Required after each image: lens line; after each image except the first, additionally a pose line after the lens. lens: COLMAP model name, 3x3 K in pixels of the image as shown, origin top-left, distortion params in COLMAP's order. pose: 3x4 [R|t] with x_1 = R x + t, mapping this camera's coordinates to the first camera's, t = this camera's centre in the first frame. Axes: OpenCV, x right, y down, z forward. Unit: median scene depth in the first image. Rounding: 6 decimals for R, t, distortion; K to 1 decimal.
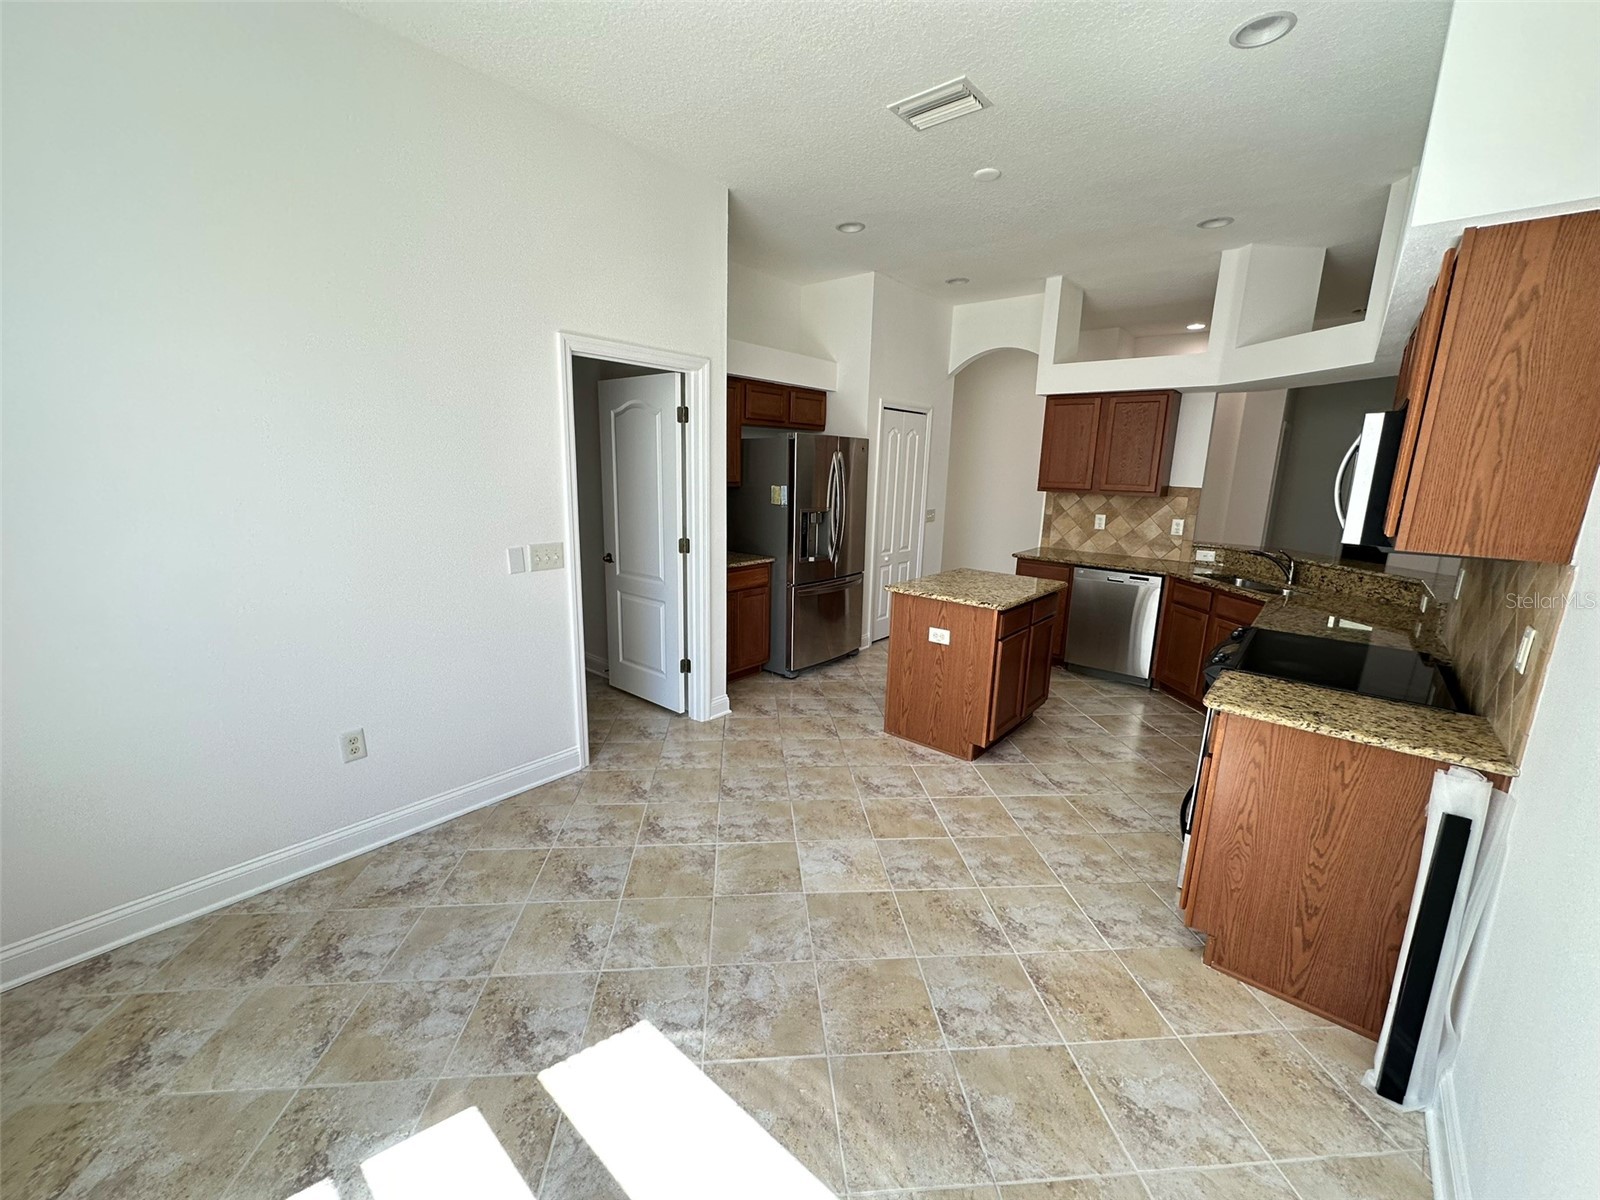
lens RADIAL K [[637.9, 0, 800.3], [0, 637.9, 601.3], [0, 0, 1]] dist [-0.002074, 0.000037]
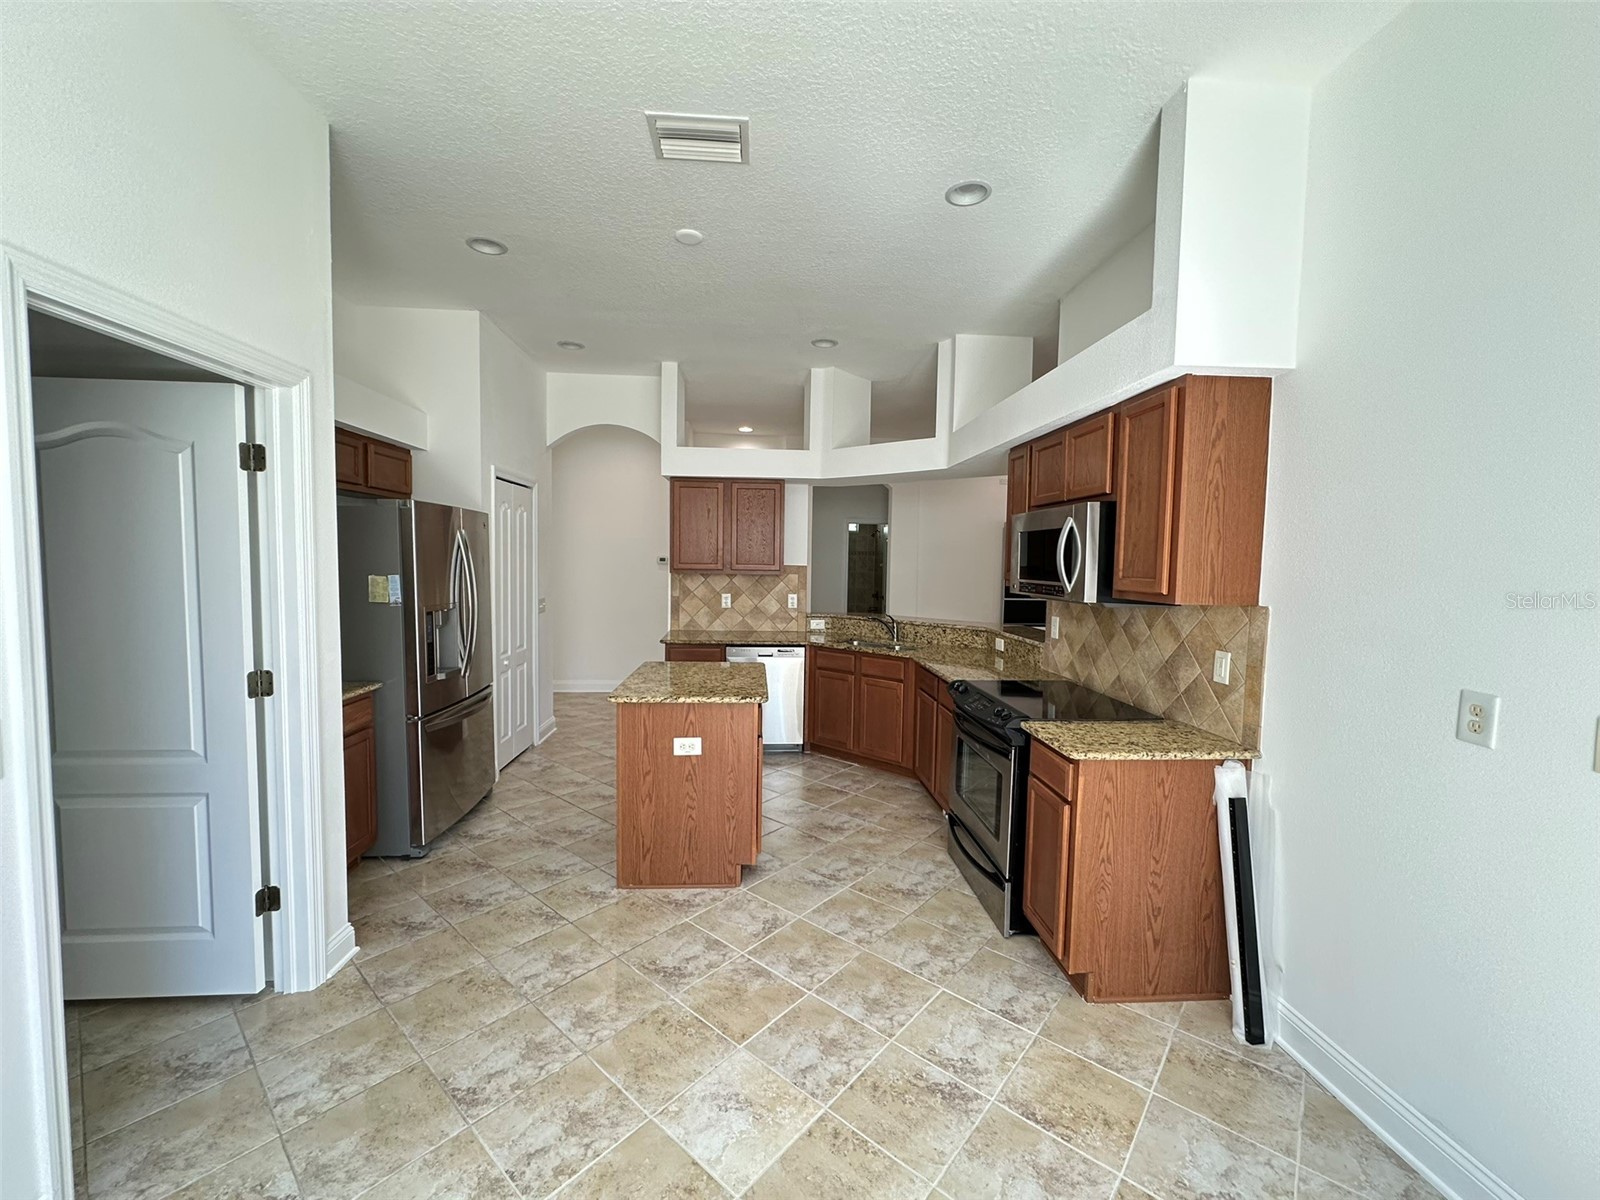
lens RADIAL K [[637.9, 0, 800.3], [0, 637.9, 600.4], [0, 0, 1]] dist [-0.002074, 0.000037]
pose [[0.715232, -0.058767, 0.696412, -0.226515], [0.149816, 0.986187, -0.070646, -0.048734], [-0.682640, 0.154862, 0.714157, 0.260743]]
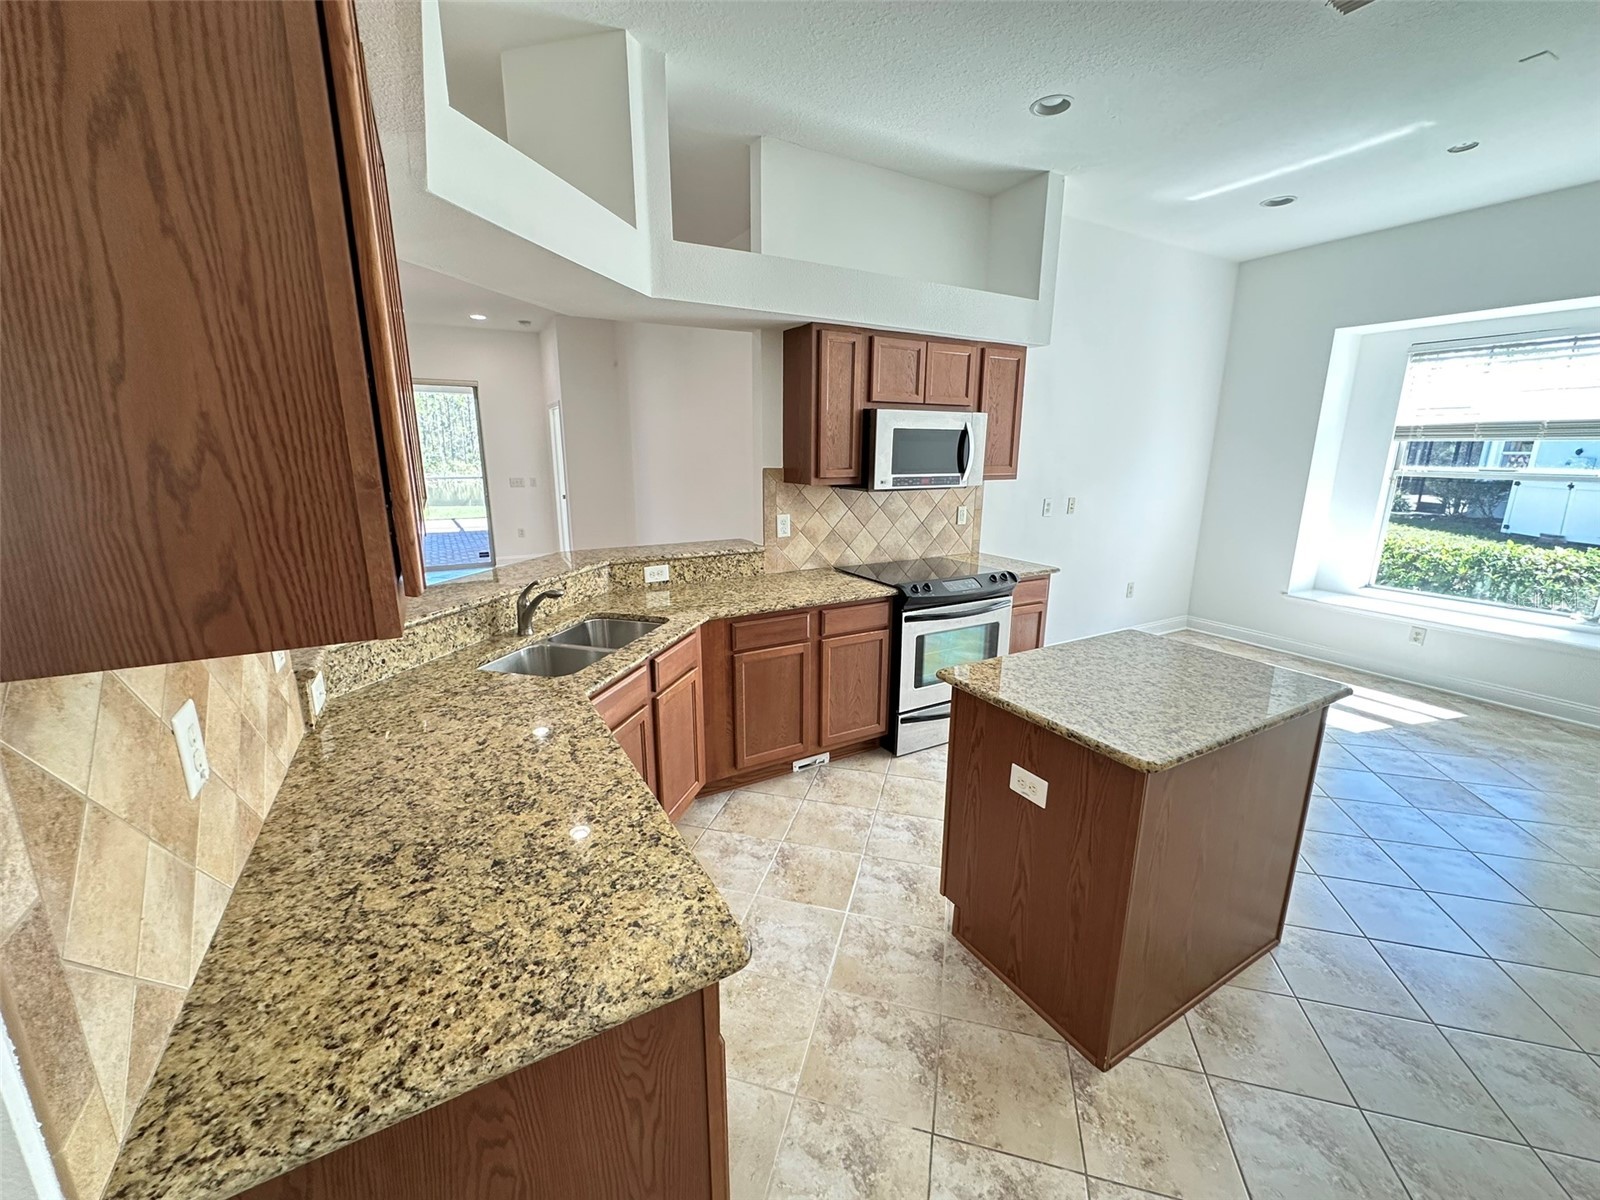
lens RADIAL K [[637.9, 0, 802.6], [0, 637.9, 598.8], [0, 0, 1]] dist [-0.002074, 0.000037]
pose [[-0.937514, -0.109785, 0.330175, 0.375726], [0.045015, 0.902674, 0.427964, -0.319181], [-0.345024, 0.416085, -0.841327, 1.512335]]
